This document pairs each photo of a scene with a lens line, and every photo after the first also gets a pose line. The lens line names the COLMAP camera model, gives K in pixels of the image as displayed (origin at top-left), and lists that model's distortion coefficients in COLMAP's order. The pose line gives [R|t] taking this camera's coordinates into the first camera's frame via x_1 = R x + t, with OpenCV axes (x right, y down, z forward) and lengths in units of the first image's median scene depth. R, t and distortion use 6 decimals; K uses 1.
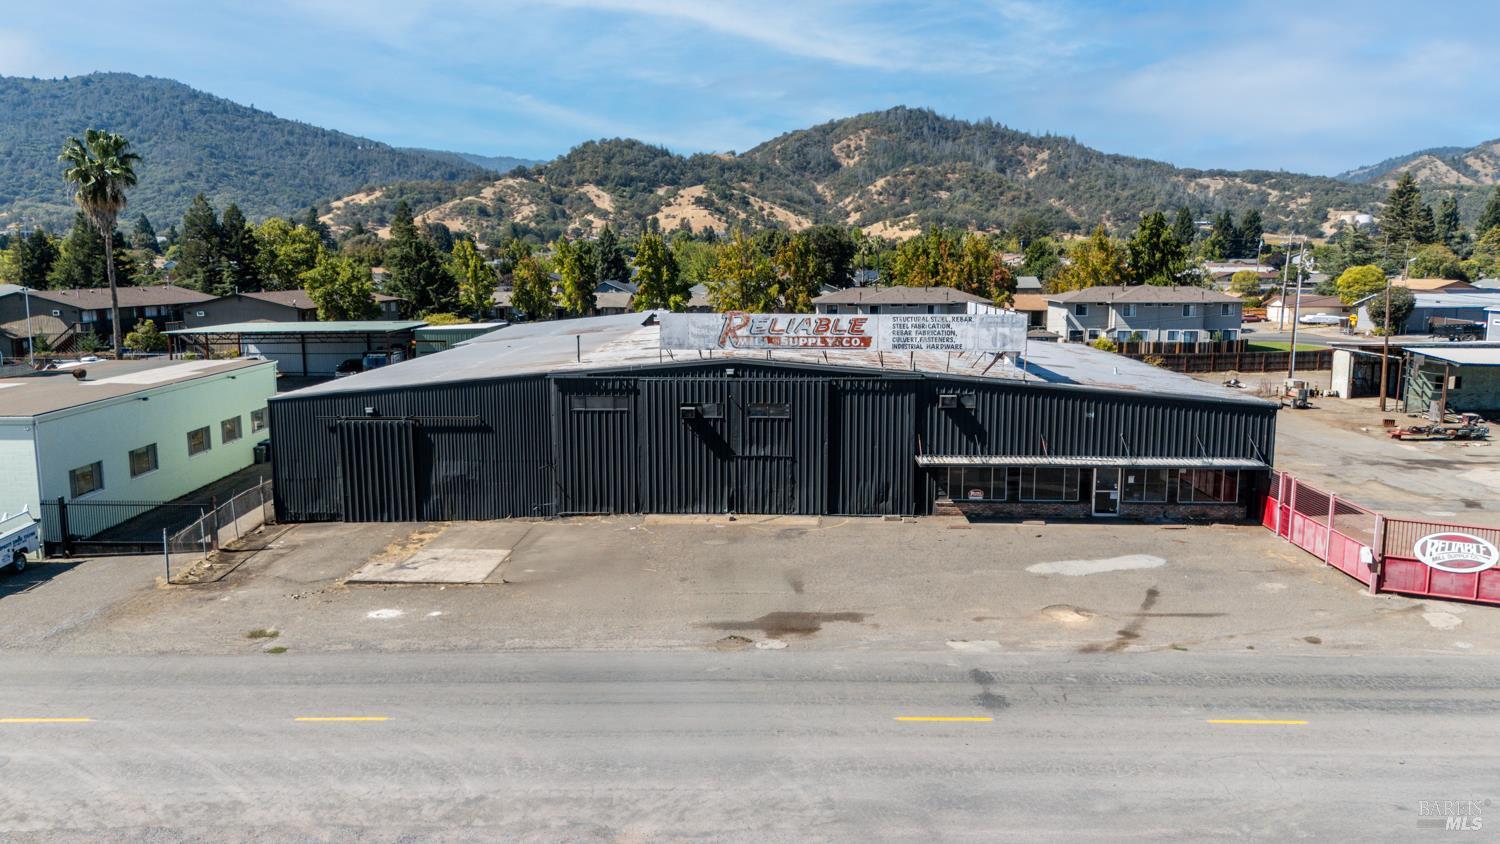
lens RADIAL K [[1099.9, 0, 747.8], [0, 1099.9, 426.8], [0, 0, 1]] dist [0.050961, -0.047999]
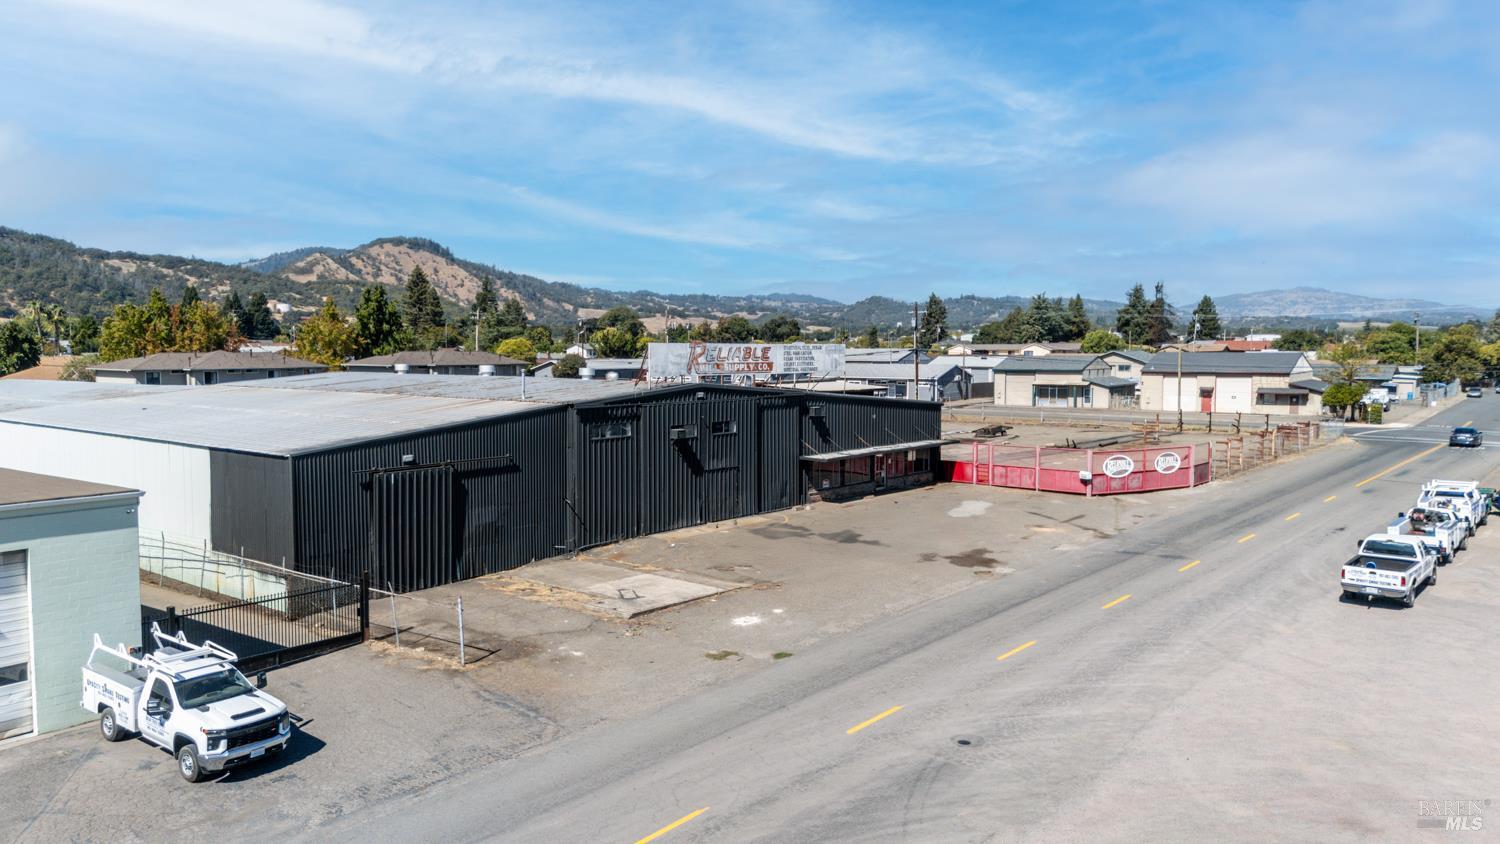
lens RADIAL K [[1099.9, 0, 747.8], [0, 1099.9, 426.8], [0, 0, 1]] dist [0.050961, -0.047999]
pose [[0.607702, -0.059530, 0.791931, -0.026936], [0.120440, 0.992561, -0.017811, 0.000239], [-0.784979, 0.106204, 0.610351, 0.008774]]
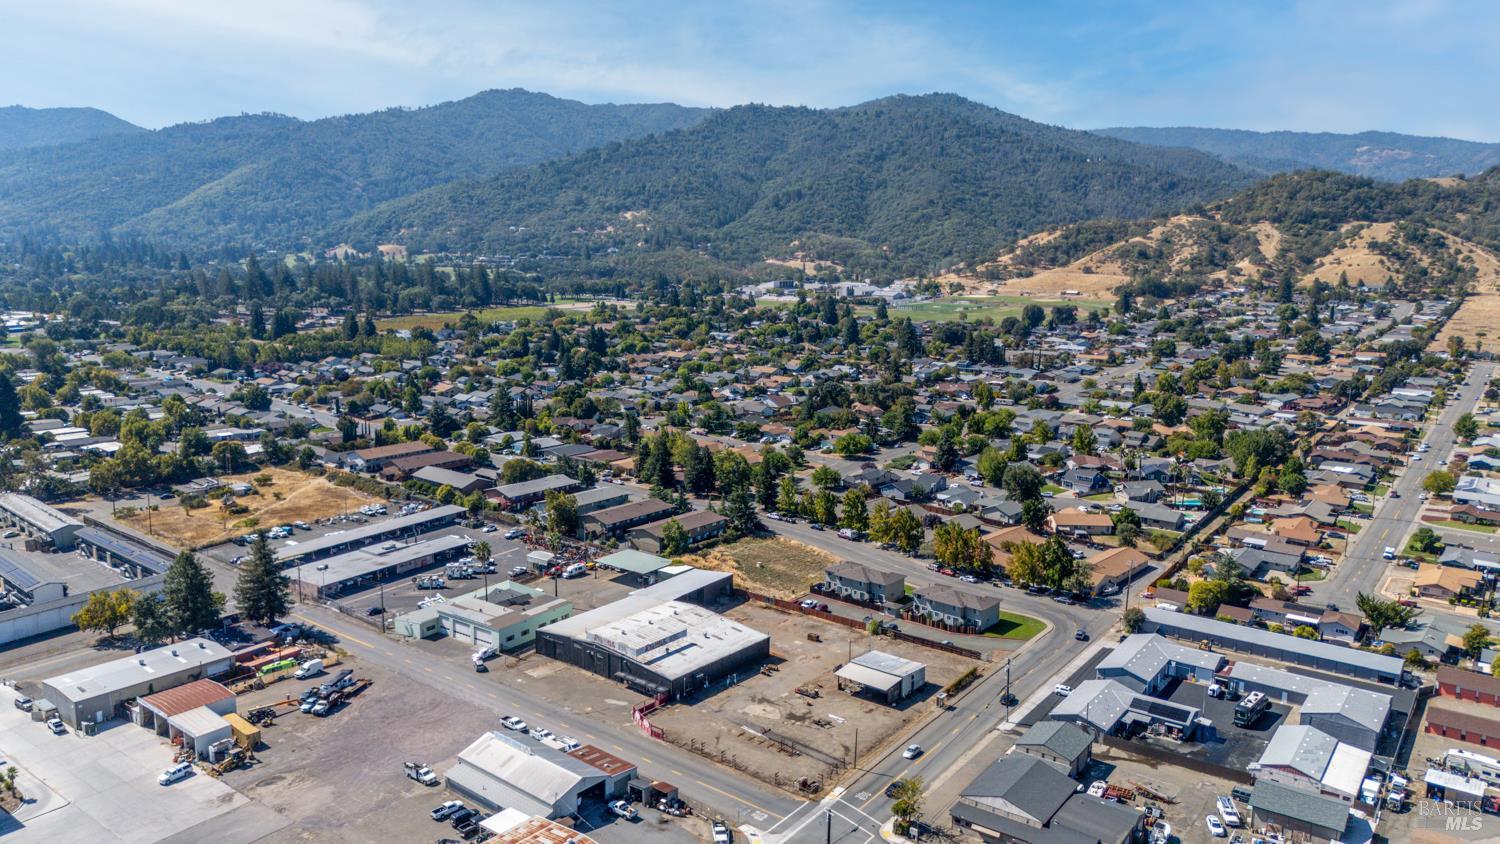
lens RADIAL K [[1099.9, 0, 747.8], [0, 1099.9, 426.8], [0, 0, 1]] dist [0.050961, -0.047999]
pose [[0.788963, 0.116942, -0.603210, 0.109818], [-0.100648, 0.993058, 0.060878, -0.045096], [0.606142, 0.012681, 0.795256, -0.083145]]
